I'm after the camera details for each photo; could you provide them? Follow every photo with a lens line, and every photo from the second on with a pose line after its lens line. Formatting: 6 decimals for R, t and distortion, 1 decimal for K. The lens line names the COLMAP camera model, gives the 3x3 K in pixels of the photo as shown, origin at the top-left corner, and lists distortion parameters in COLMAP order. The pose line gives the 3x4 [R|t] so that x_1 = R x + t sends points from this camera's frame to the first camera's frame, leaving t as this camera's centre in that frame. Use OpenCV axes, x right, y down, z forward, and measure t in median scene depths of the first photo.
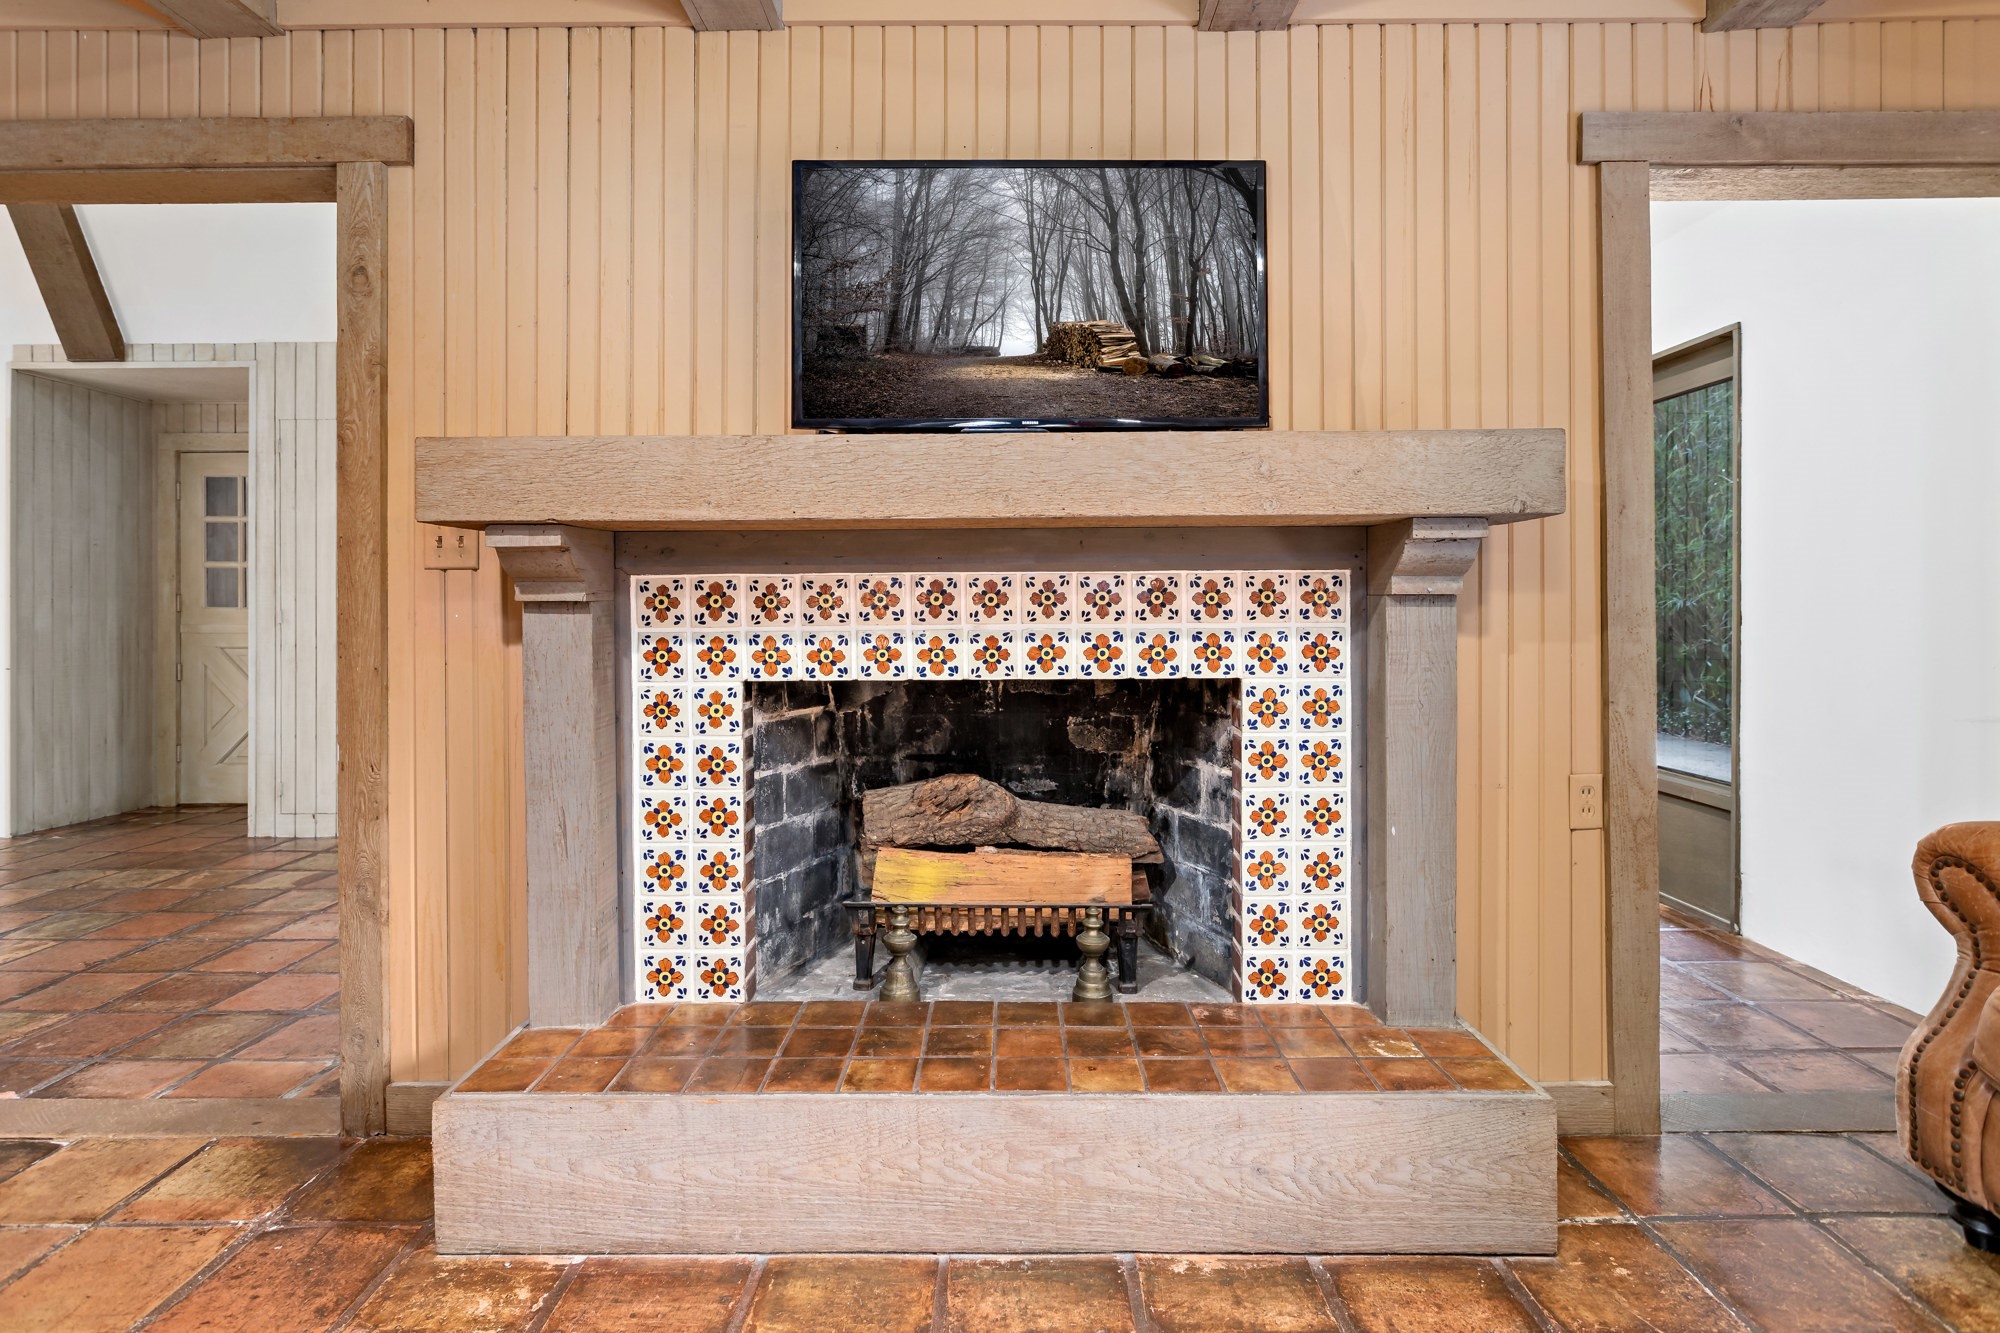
lens RADIAL K [[994.5, 0, 997.4], [0, 994.5, 618.1], [0, 0, 1]] dist [-0.001389, -0.000112]
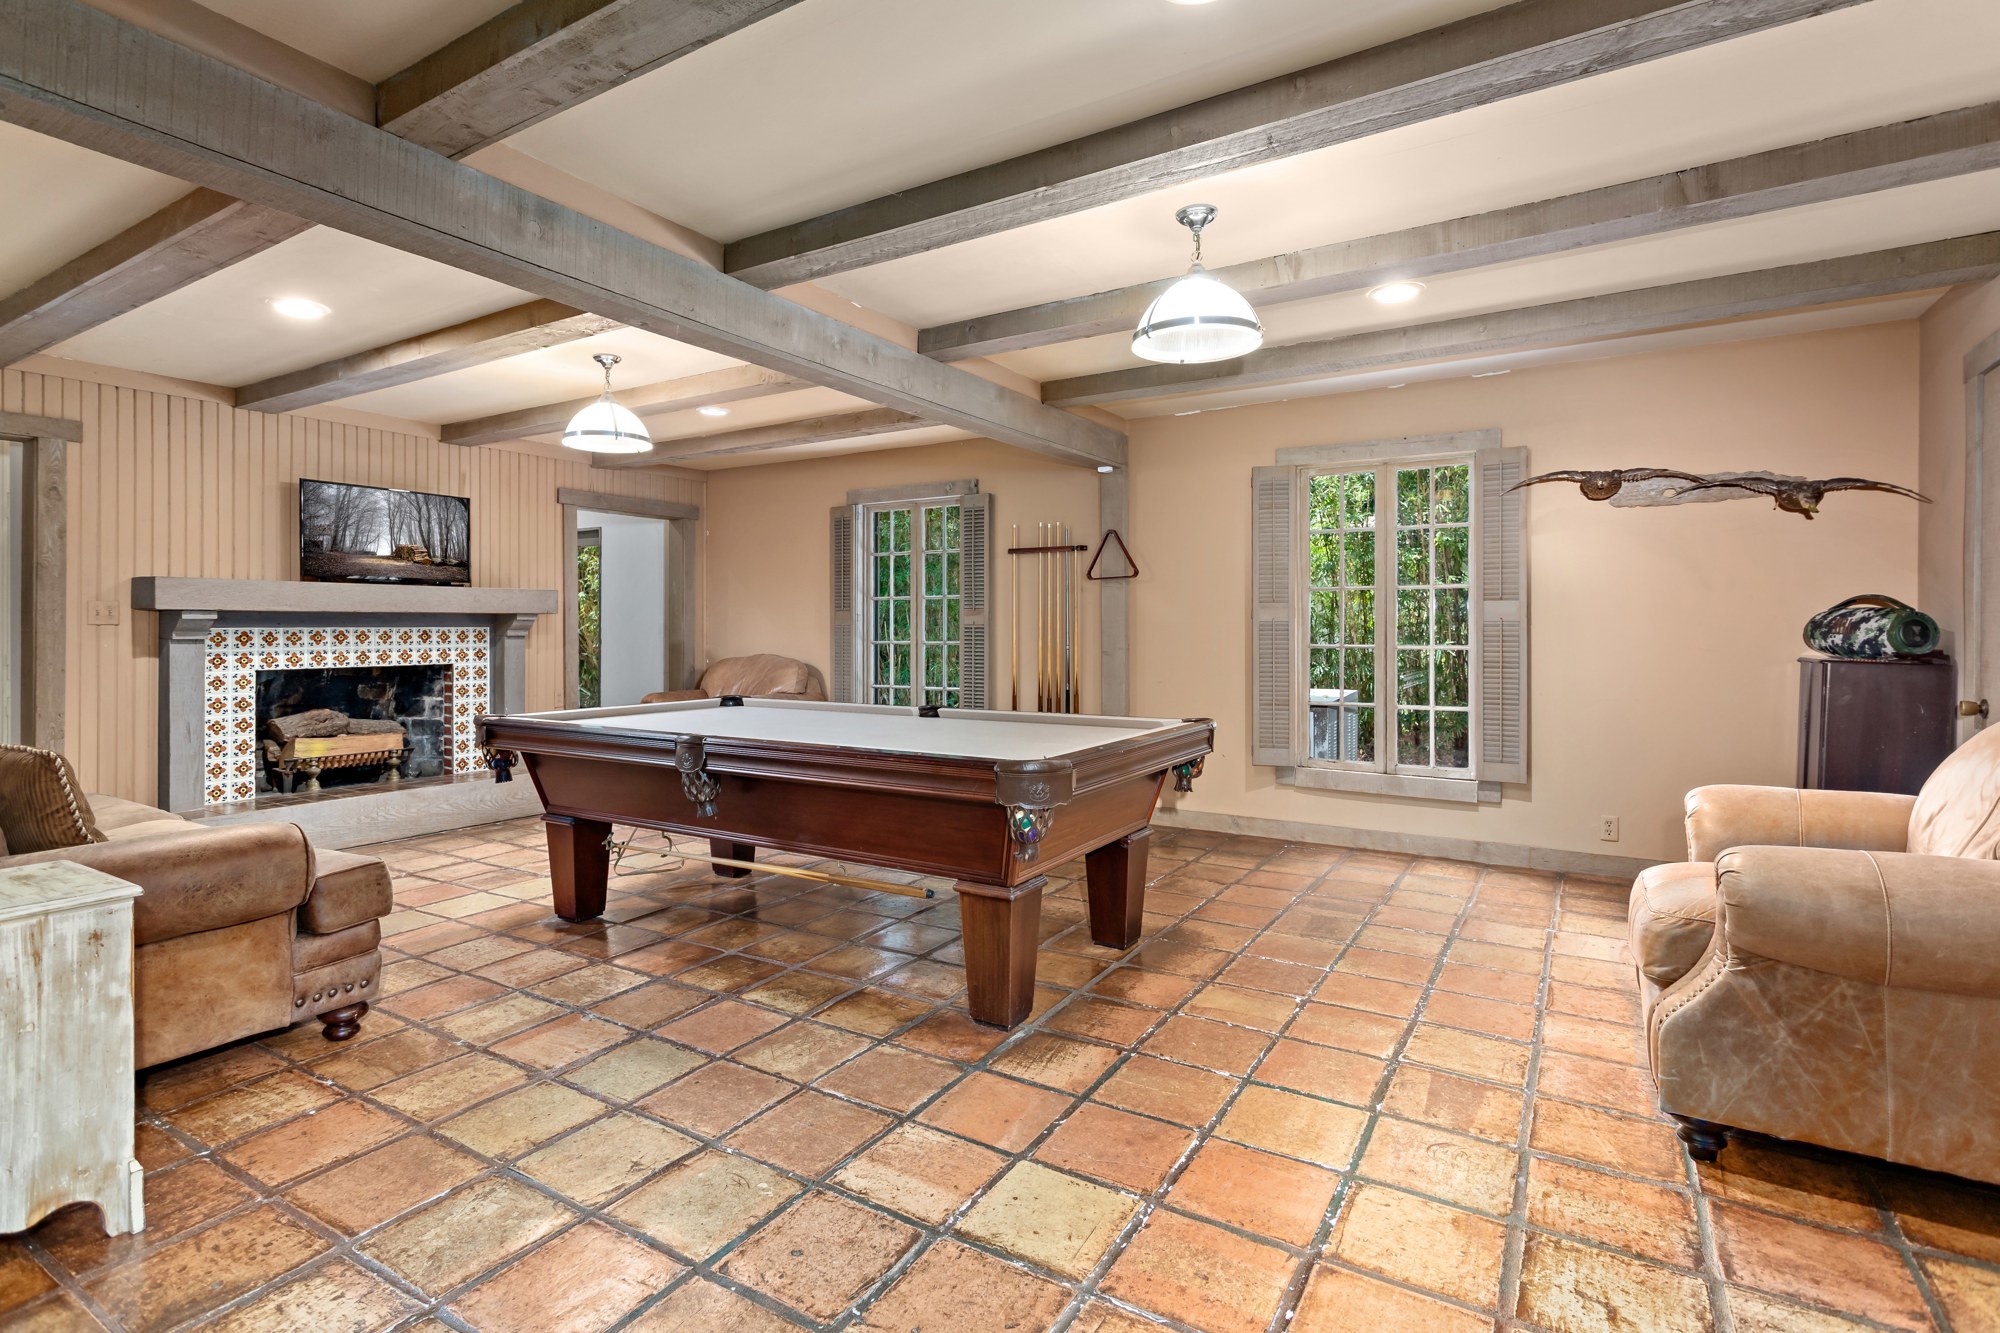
lens RADIAL K [[948.3, 0, 999.0], [0, 948.3, 637.9], [0, 0, 1]] dist [-0.001439, -0.000539]
pose [[0.512065, -0.004620, 0.858934, -1.347362], [0.001848, 0.999989, 0.004277, -0.025438], [-0.858945, -0.000603, 0.512068, -1.838696]]
